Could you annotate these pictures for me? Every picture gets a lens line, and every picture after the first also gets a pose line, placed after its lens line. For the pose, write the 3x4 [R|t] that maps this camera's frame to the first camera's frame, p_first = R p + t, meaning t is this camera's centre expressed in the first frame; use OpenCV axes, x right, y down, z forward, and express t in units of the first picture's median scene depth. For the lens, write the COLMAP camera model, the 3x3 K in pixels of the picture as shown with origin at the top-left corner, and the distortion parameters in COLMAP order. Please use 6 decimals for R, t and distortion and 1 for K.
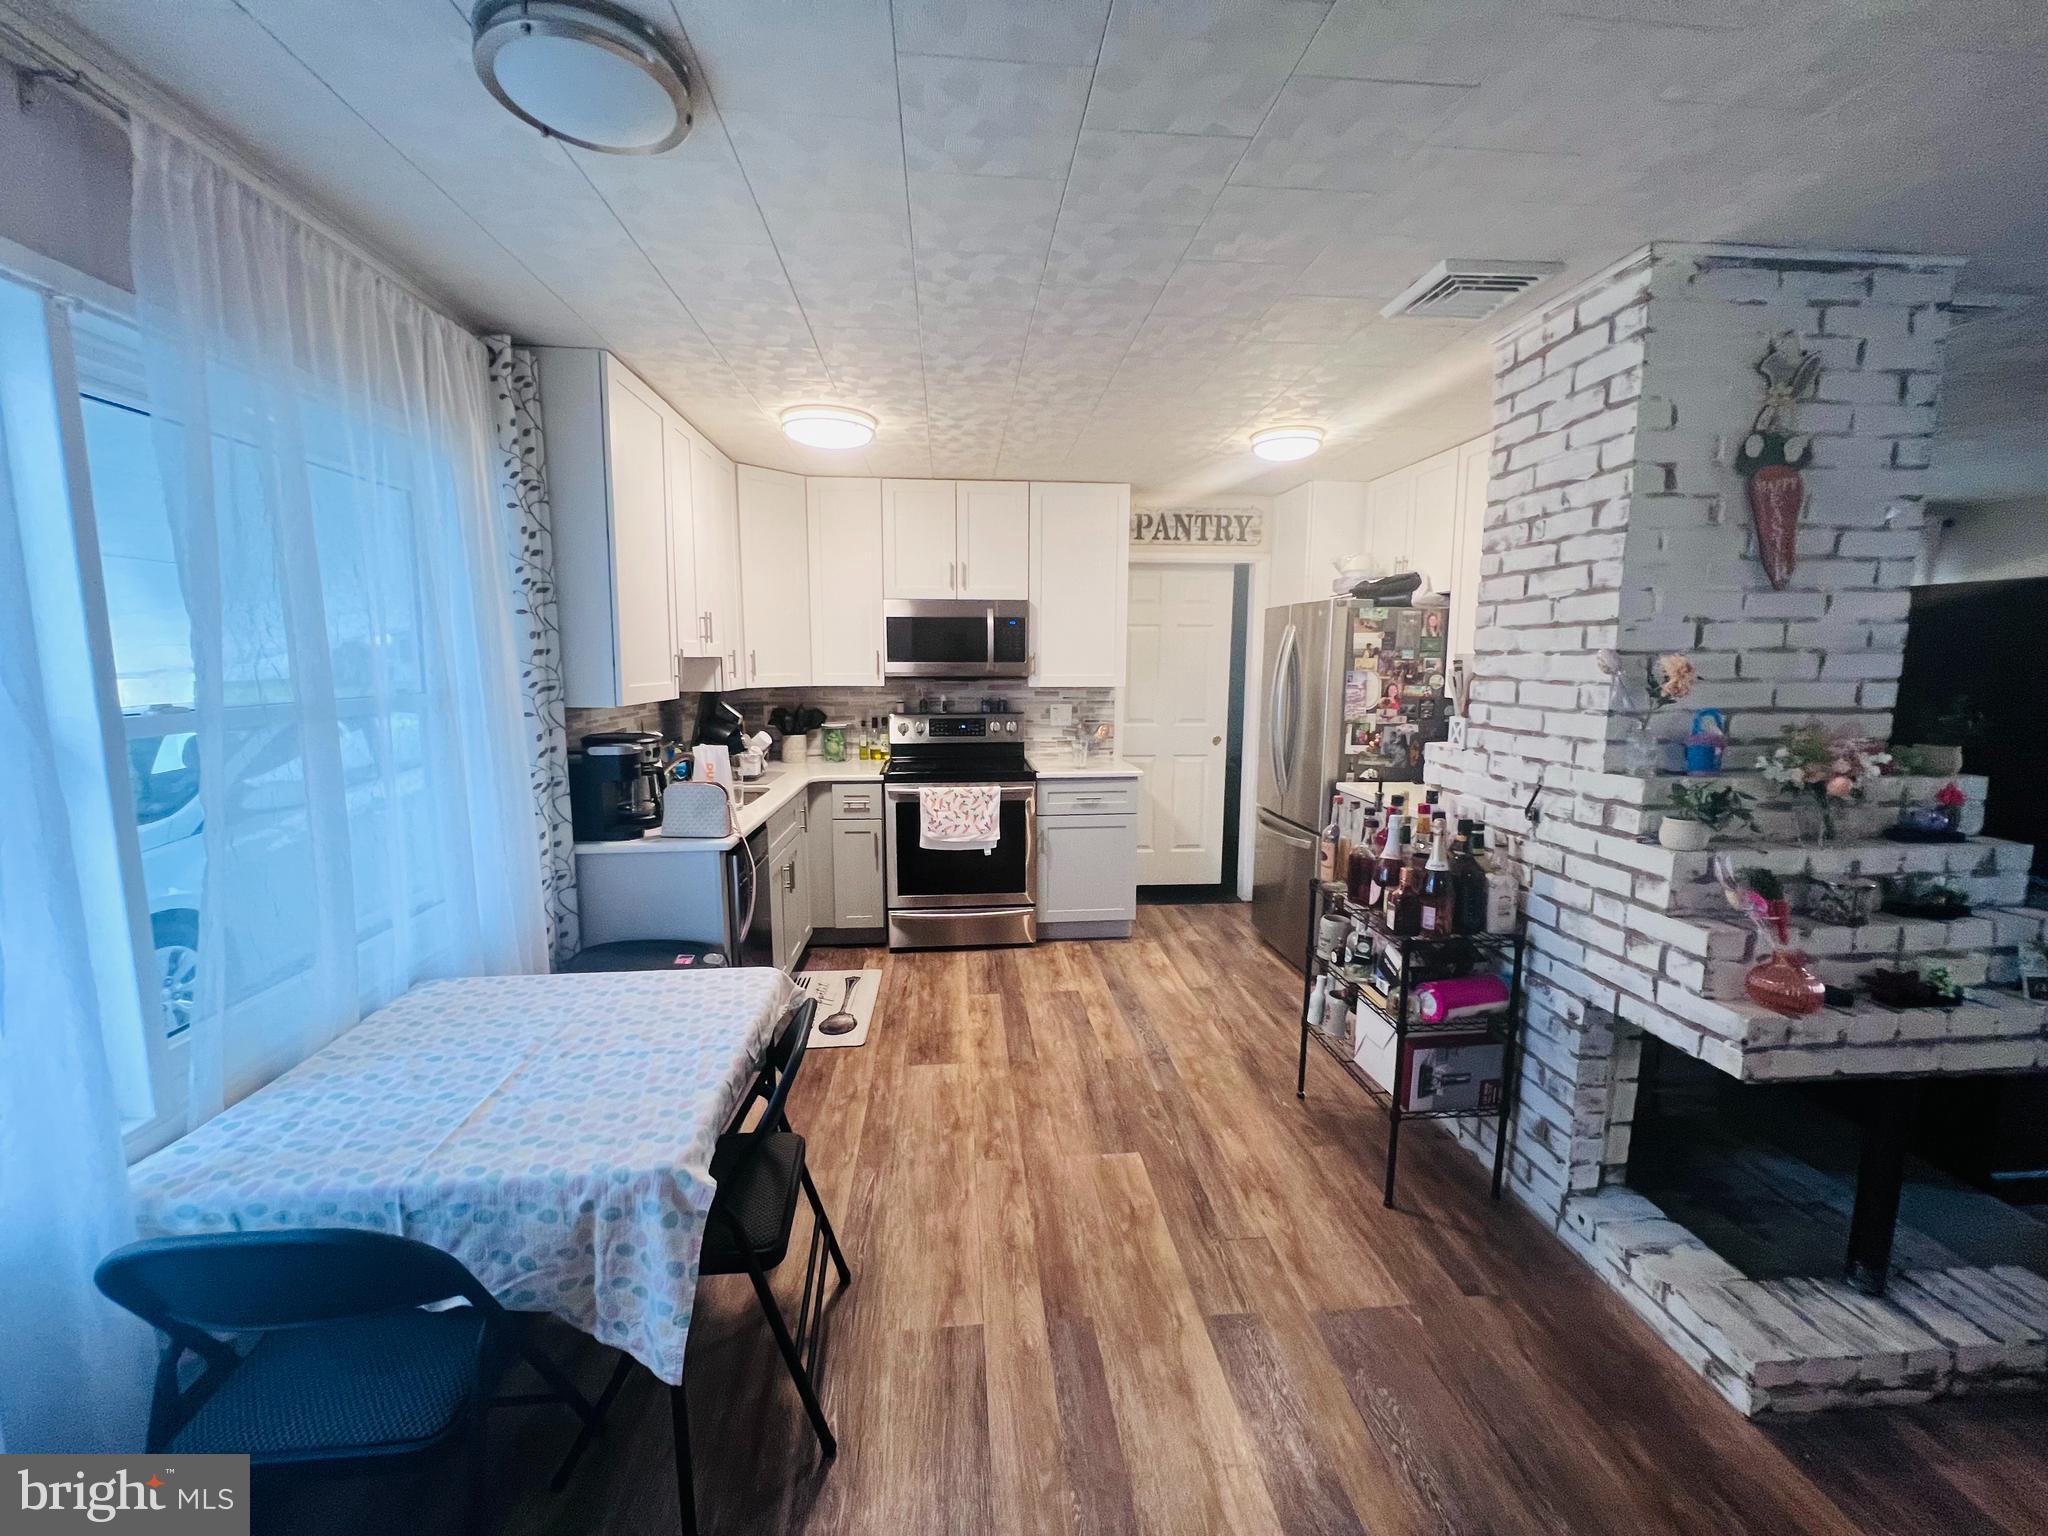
lens RADIAL K [[819.5, 0, 1019.1], [0, 819.5, 763.9], [0, 0, 1]] dist [-0.001017, -0.000051]
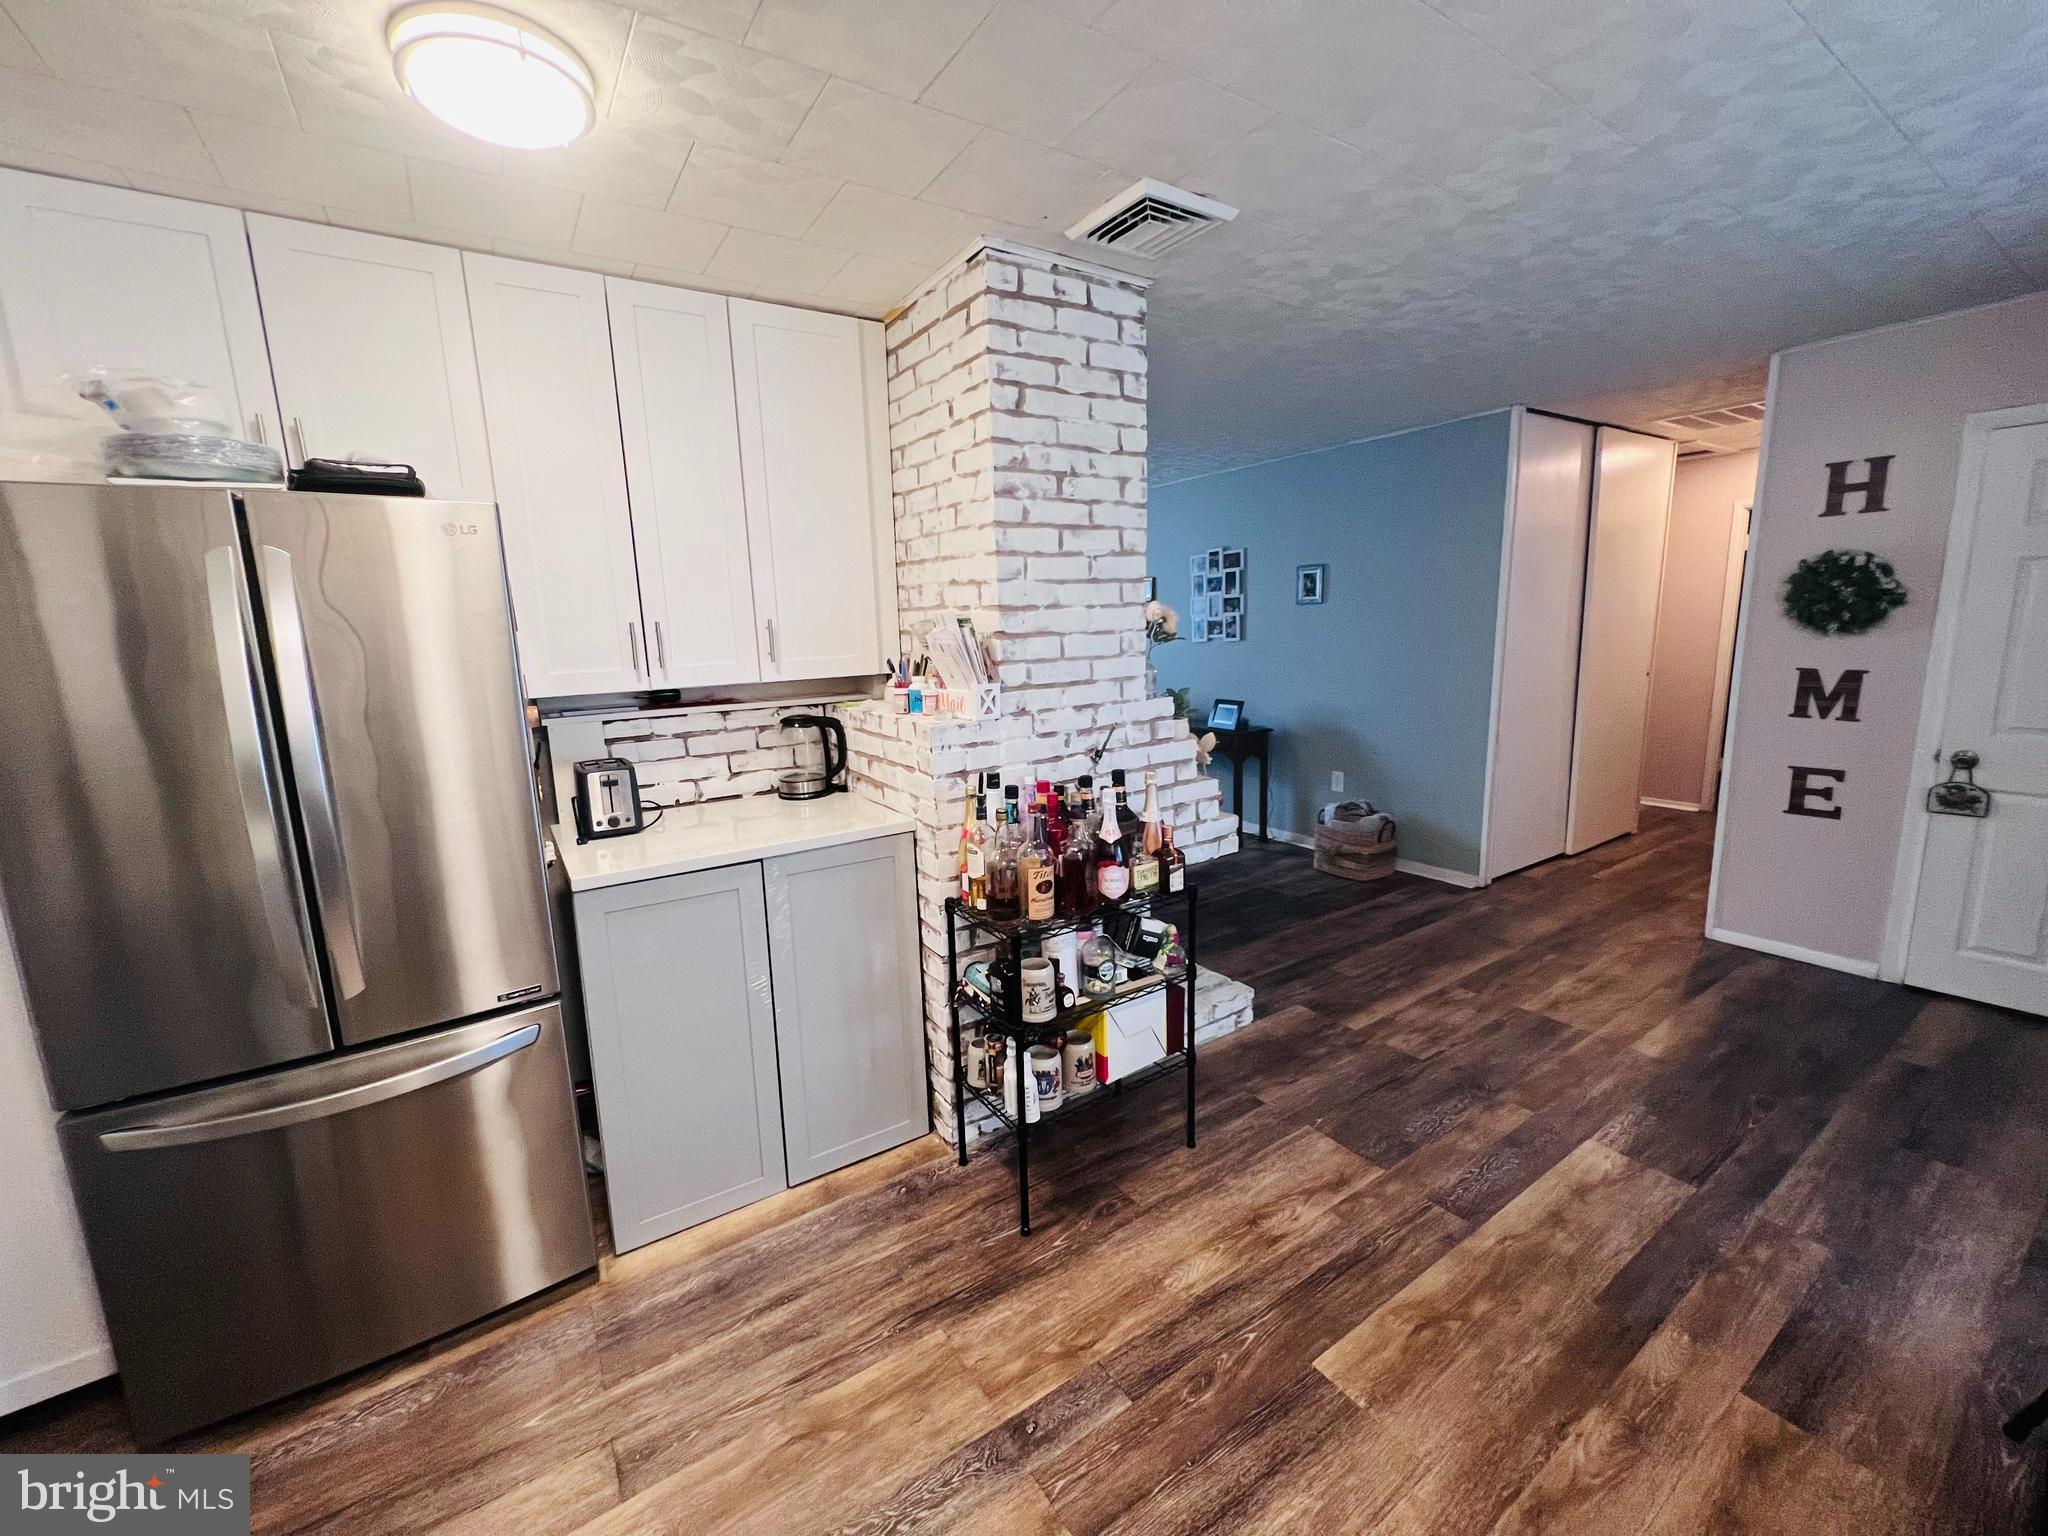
lens RADIAL K [[819.5, 0, 1019.1], [0, 819.5, 763.9], [0, 0, 1]] dist [-0.001017, -0.000051]
pose [[-0.480446, -0.140231, 0.865741, -0.232205], [0.148347, 0.959916, 0.237812, -0.170164], [-0.864387, 0.242686, -0.440385, 1.322139]]
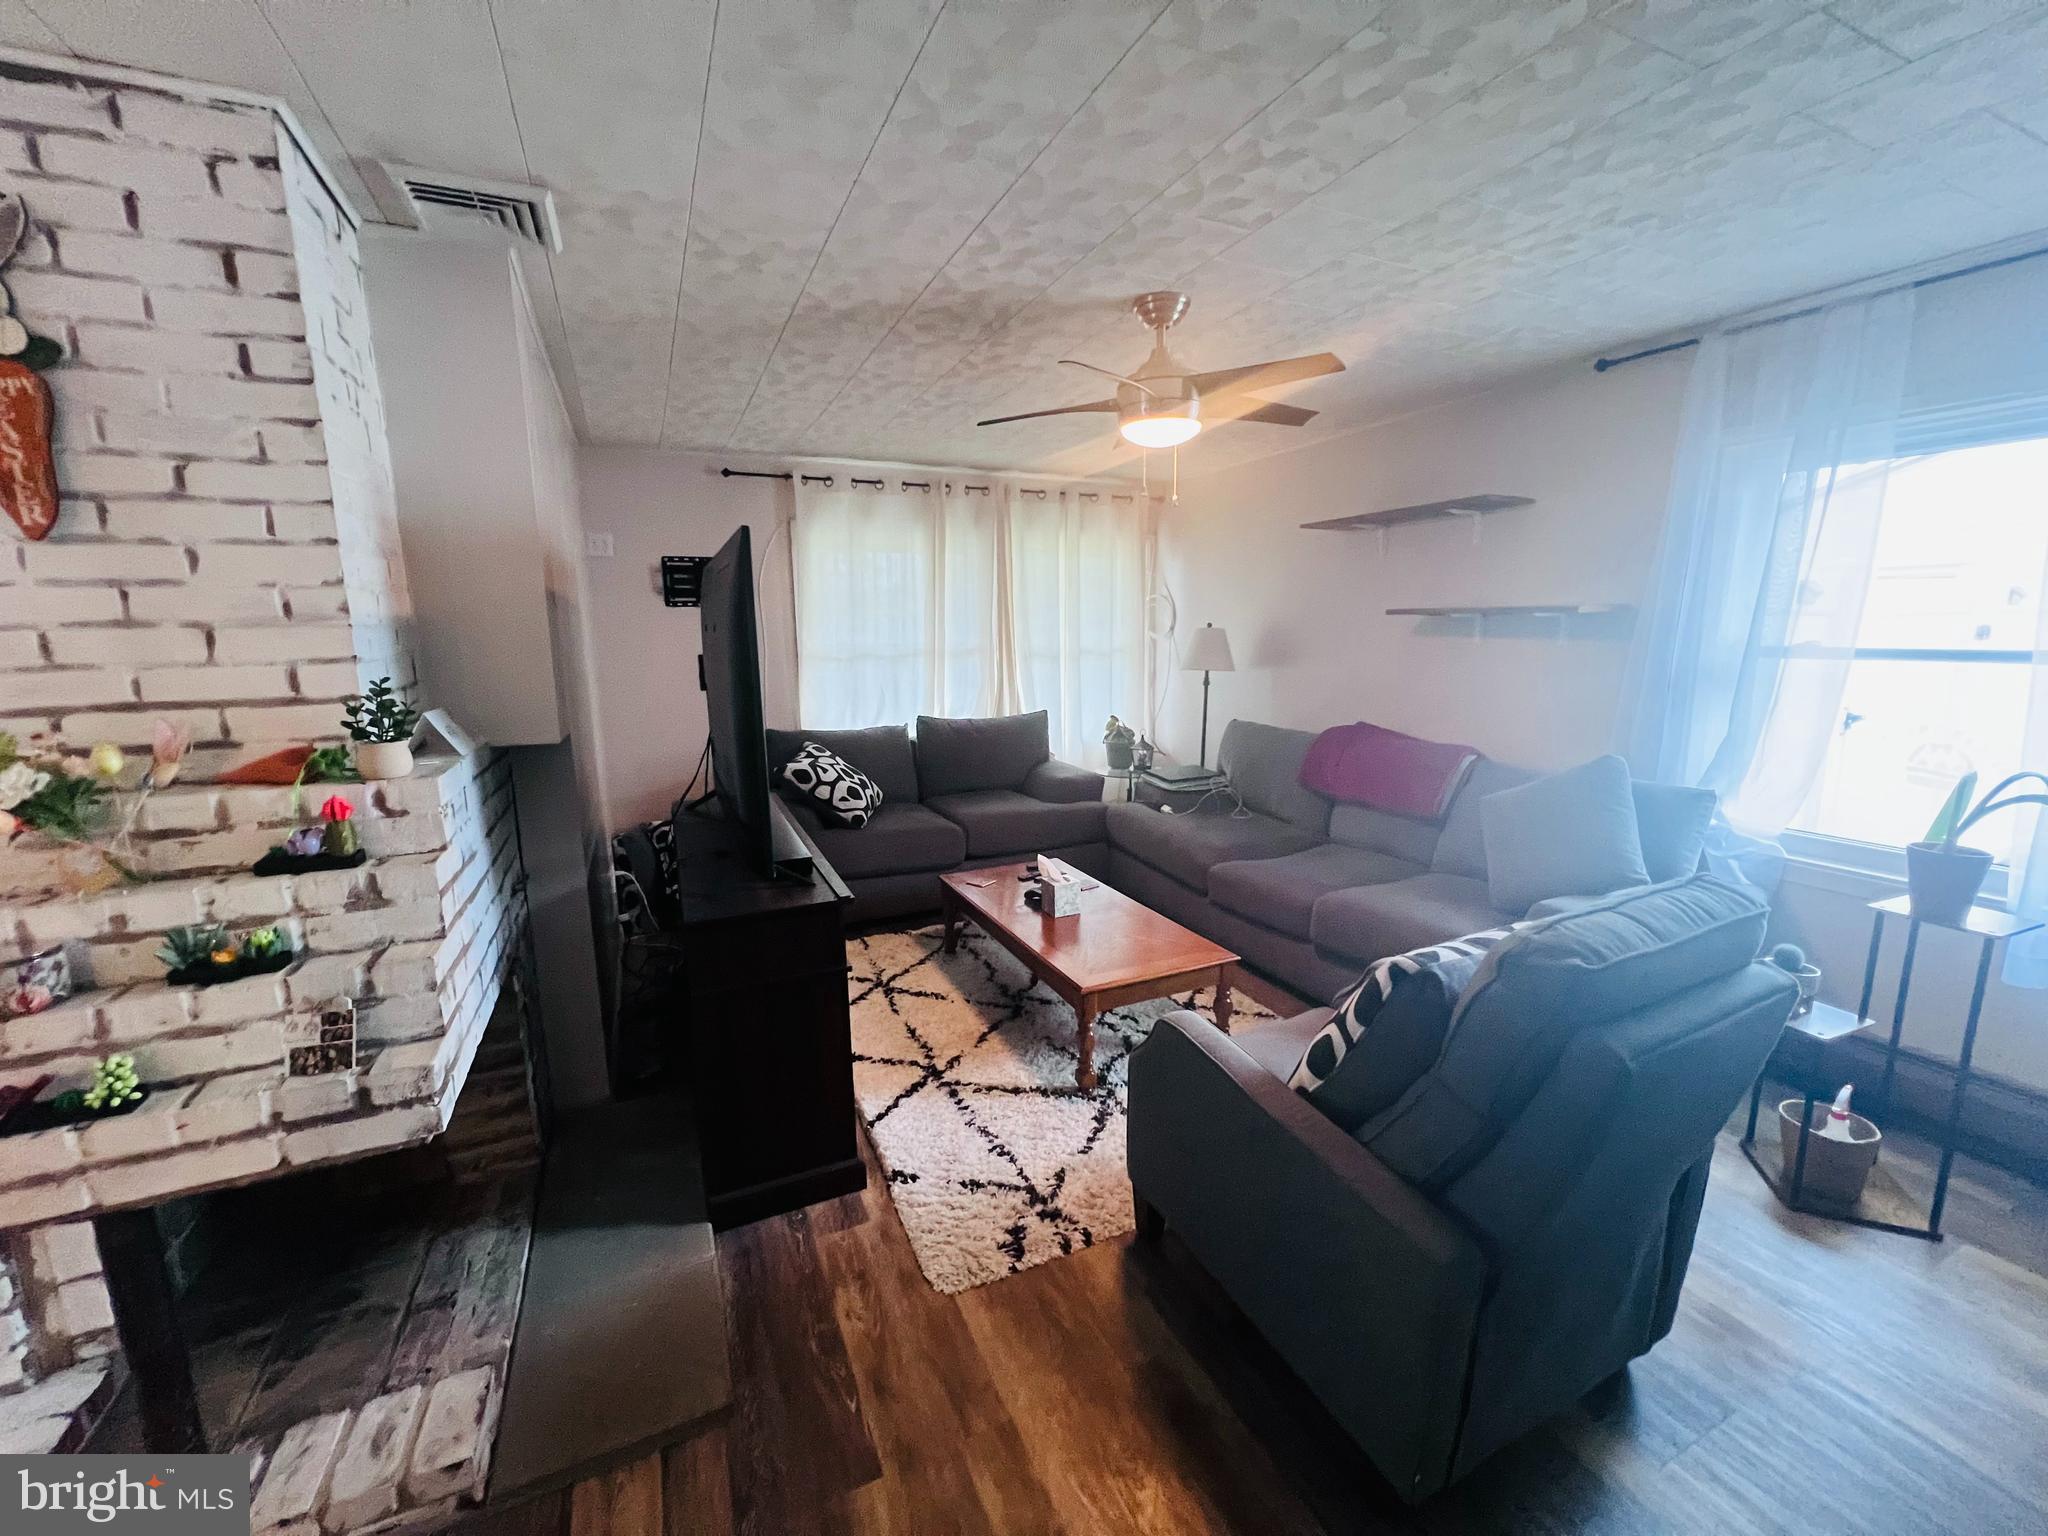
lens RADIAL K [[822.4, 0, 1018.7], [0, 822.4, 760.5], [0, 0, 1]] dist [-0.000171, -0.000075]
pose [[0.939424, -0.073652, 0.334750, 1.067666], [0.062691, 0.997087, 0.043449, -0.000198], [-0.336975, -0.019831, 0.941305, 0.030921]]
